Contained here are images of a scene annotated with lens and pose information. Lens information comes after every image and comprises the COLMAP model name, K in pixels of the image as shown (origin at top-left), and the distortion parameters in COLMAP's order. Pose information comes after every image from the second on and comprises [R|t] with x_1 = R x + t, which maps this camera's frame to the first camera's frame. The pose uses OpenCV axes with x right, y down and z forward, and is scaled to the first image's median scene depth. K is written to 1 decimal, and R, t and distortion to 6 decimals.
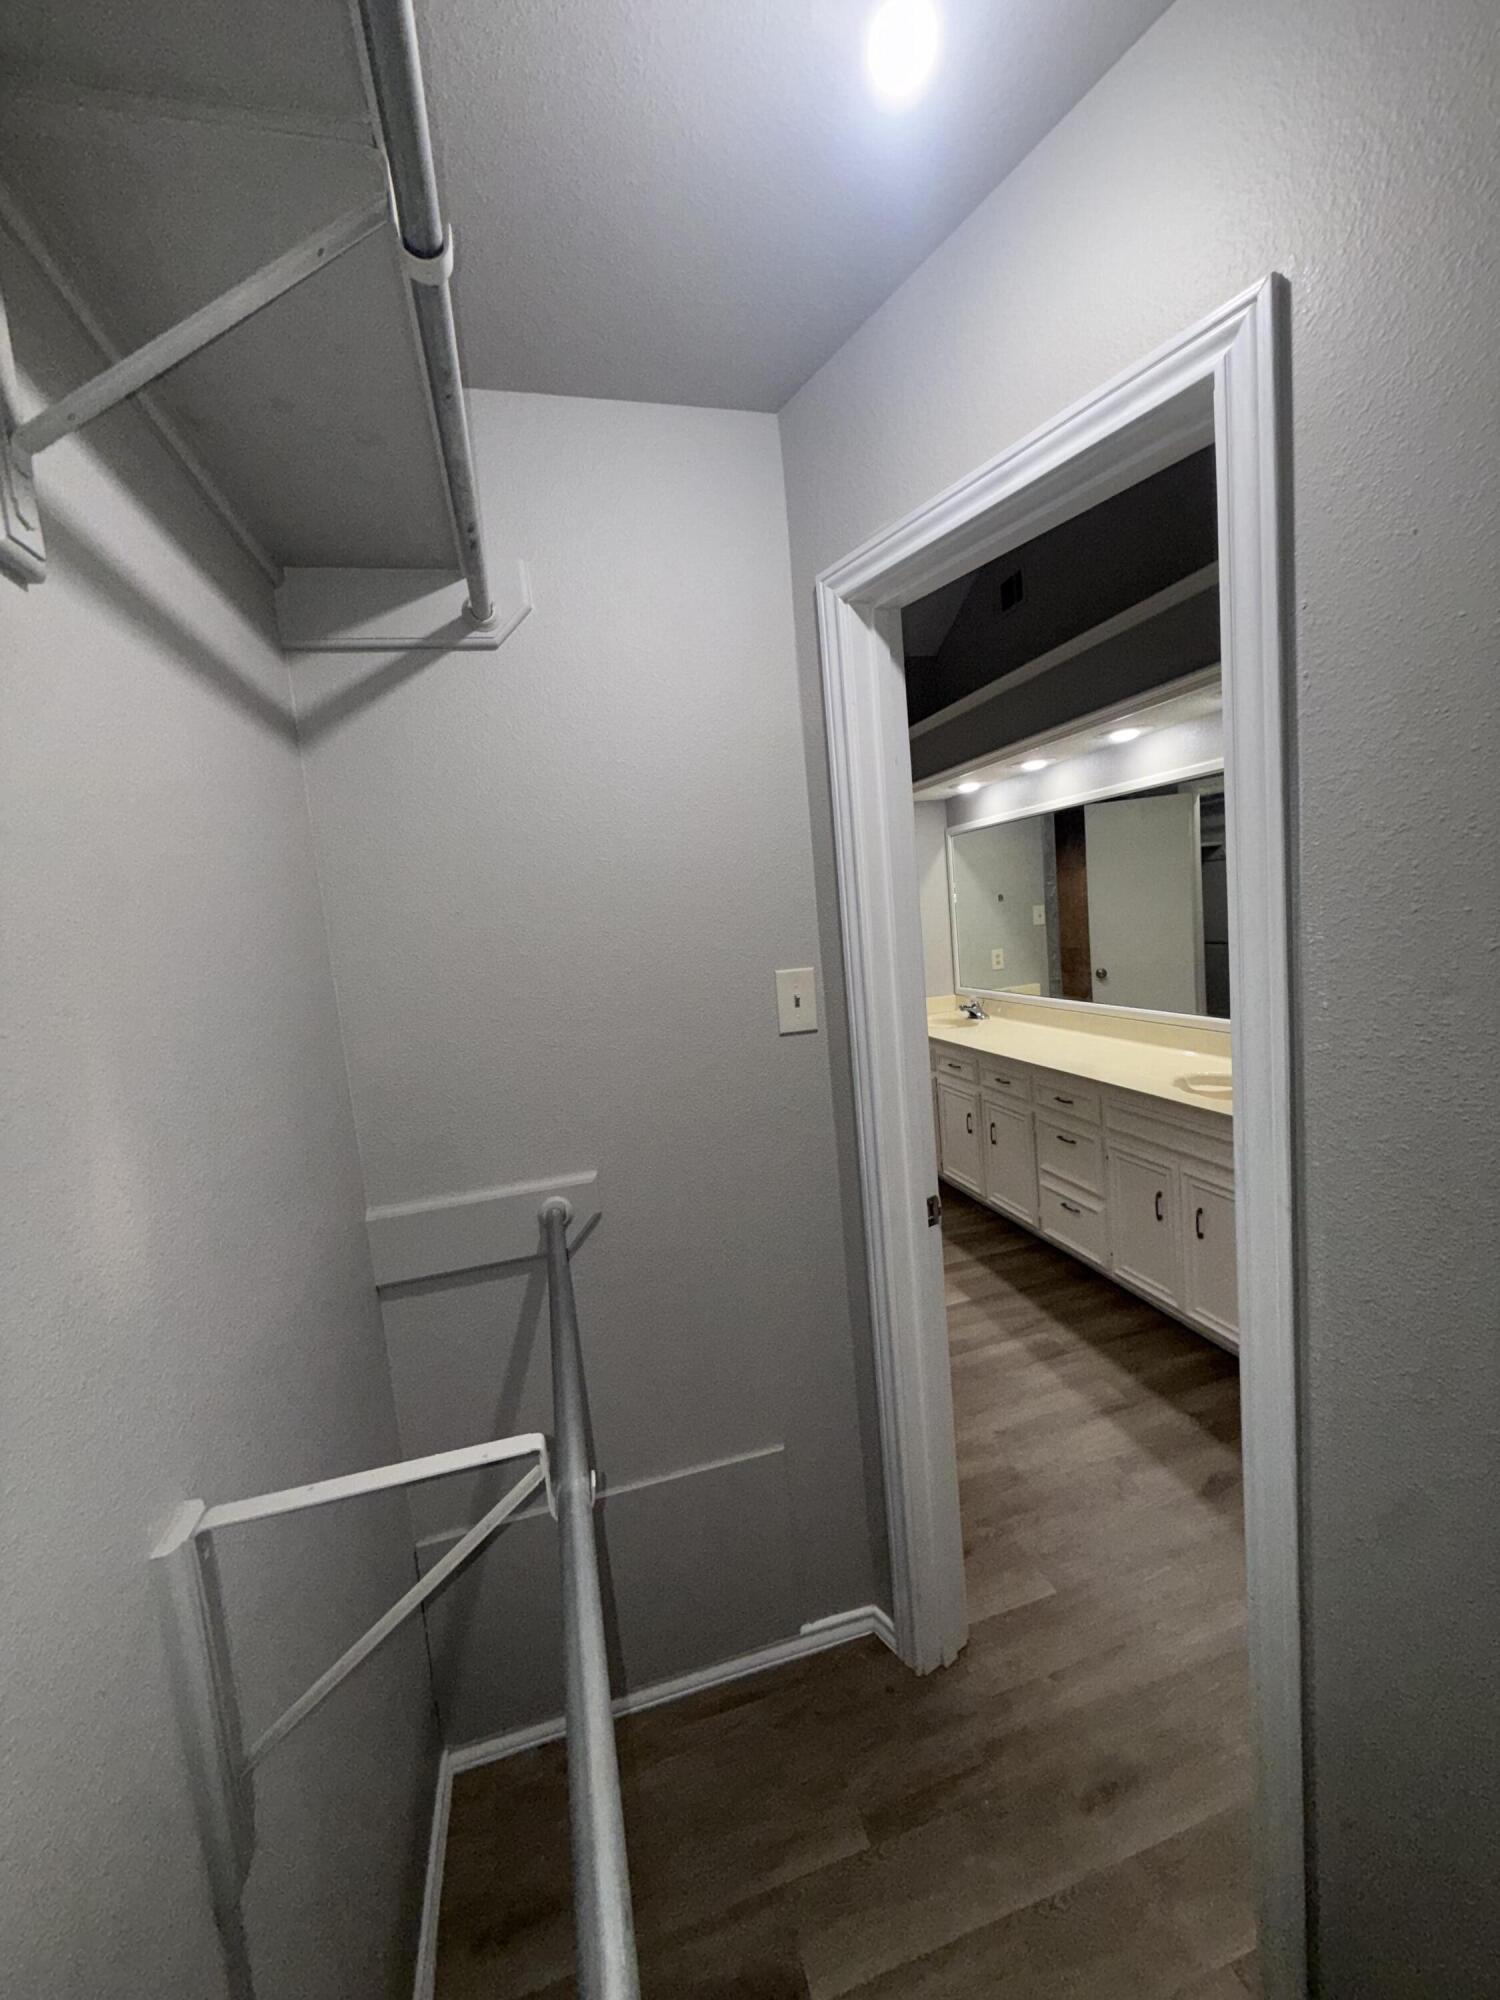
lens RADIAL K [[800.0, 0, 747.1], [0, 800.0, 999.0], [0, 0, 1]] dist [0.000461, 0.000033]
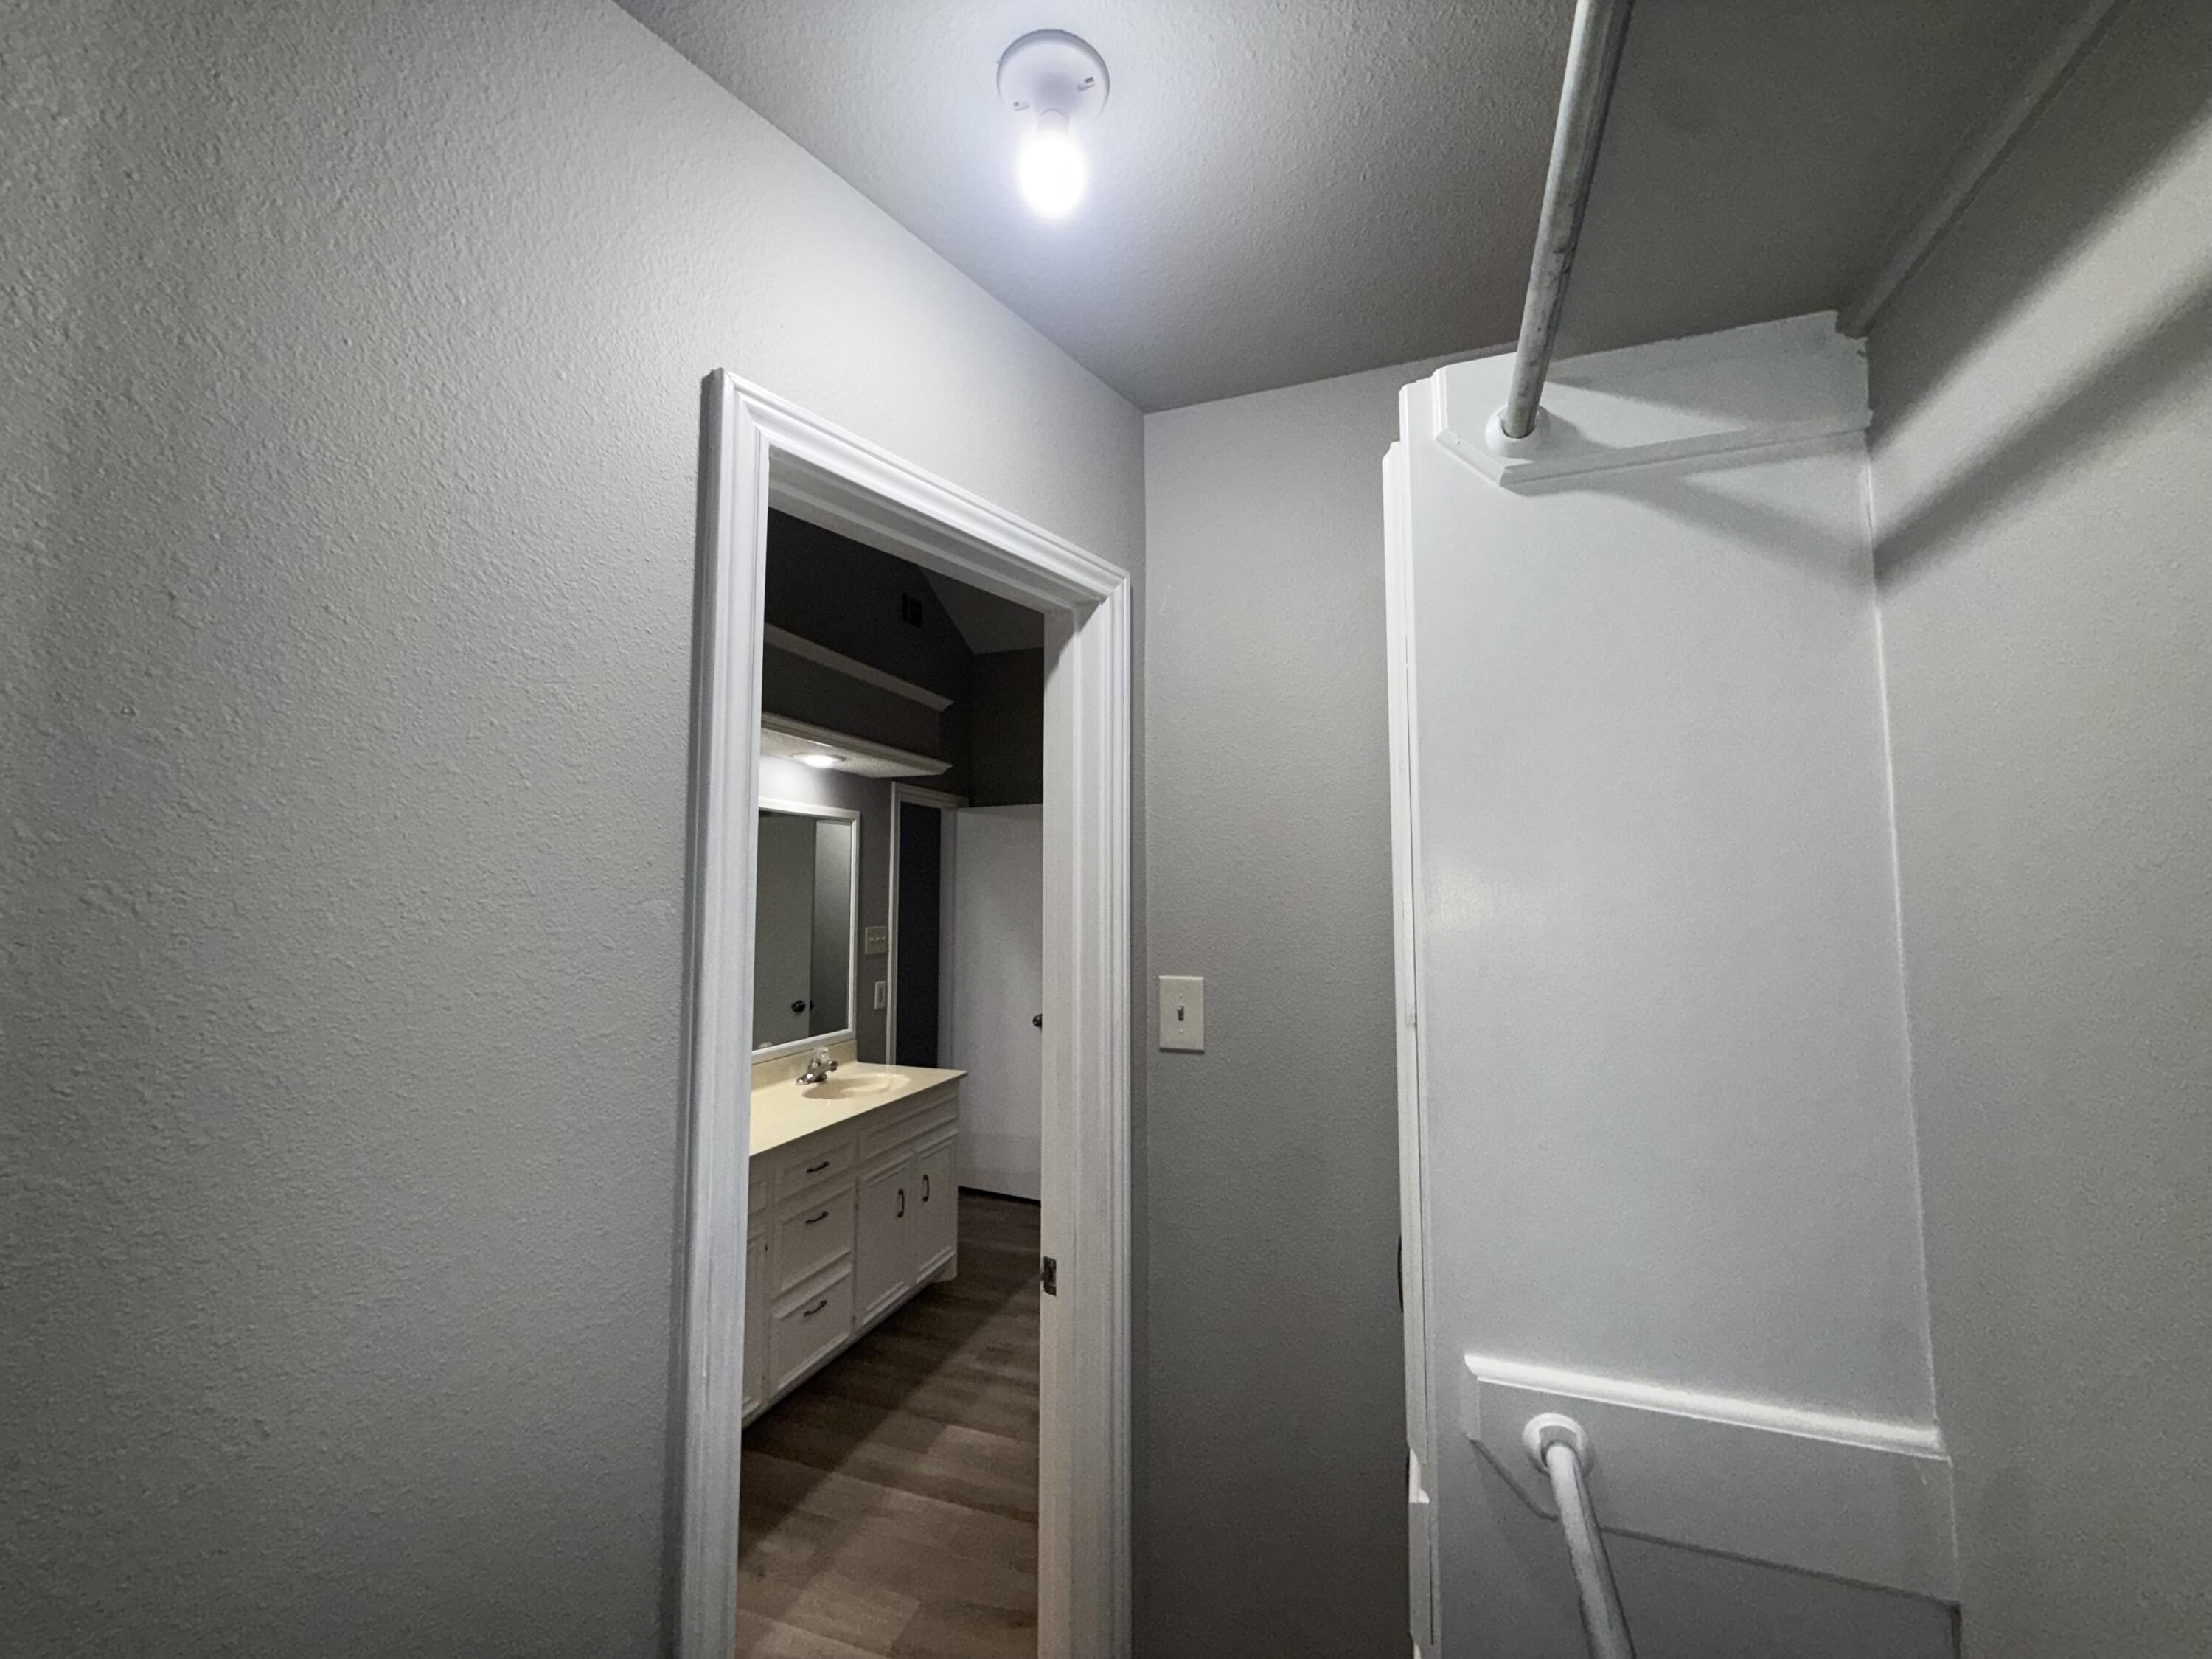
lens RADIAL K [[884.8, 0, 1104.5], [0, 884.8, 832.2], [0, 0, 1]] dist [0.000461, 0.000033]
pose [[-0.815914, 0.138910, 0.561238, -0.403039], [0.142469, 0.989082, -0.037686, -0.137533], [-0.560345, 0.049211, -0.826796, 1.594315]]
